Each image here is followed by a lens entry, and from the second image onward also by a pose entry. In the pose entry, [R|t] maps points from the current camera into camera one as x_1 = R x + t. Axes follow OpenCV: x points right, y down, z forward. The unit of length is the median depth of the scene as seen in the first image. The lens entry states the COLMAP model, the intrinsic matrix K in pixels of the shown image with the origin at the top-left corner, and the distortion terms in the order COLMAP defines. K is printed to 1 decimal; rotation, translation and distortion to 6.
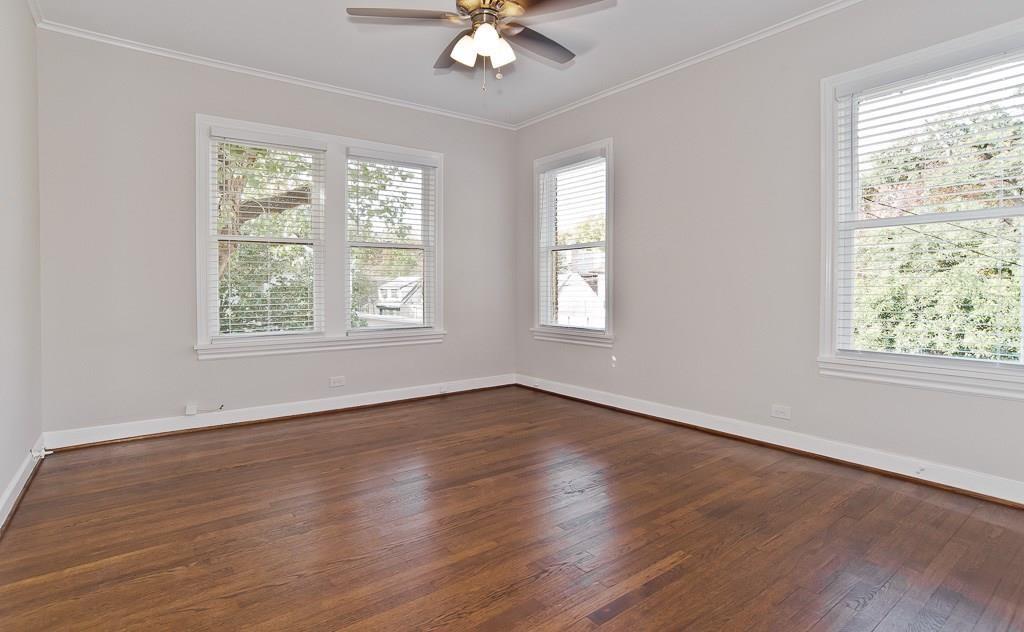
lens RADIAL K [[535.9, 0, 513.6], [0, 535.9, 305.9], [0, 0, 1]] dist [-0.002691, -0.000497]
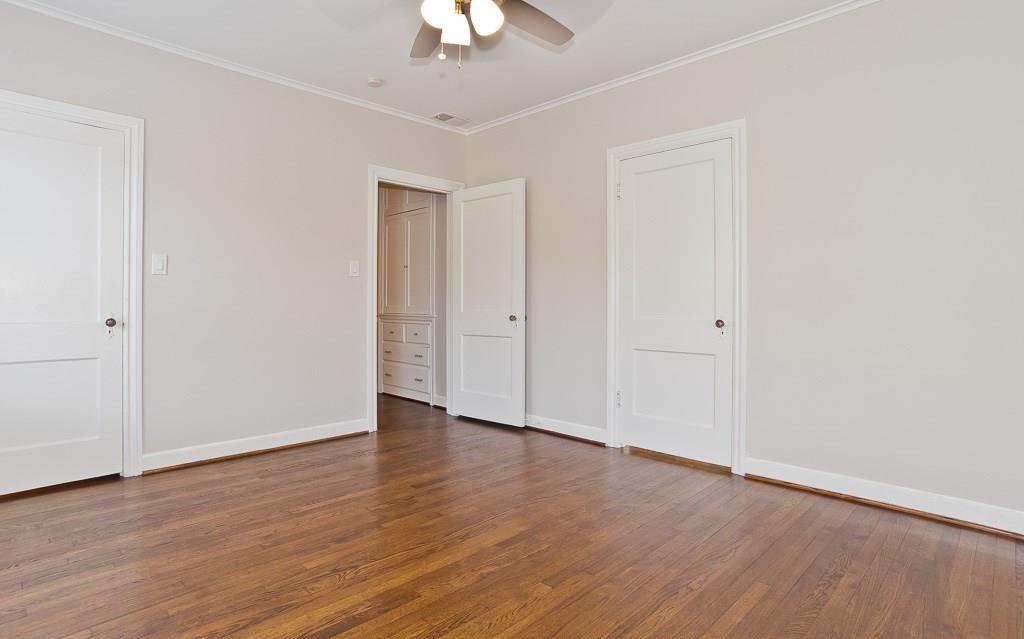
lens RADIAL K [[546.8, 0, 514.3], [0, 546.8, 300.9], [0, 0, 1]] dist [-0.002684, -0.000268]
pose [[-0.991552, -0.000316, -0.129709, -0.025773], [-0.005505, 0.999199, 0.039649, -0.072427], [0.129593, 0.040028, -0.990759, 1.718824]]
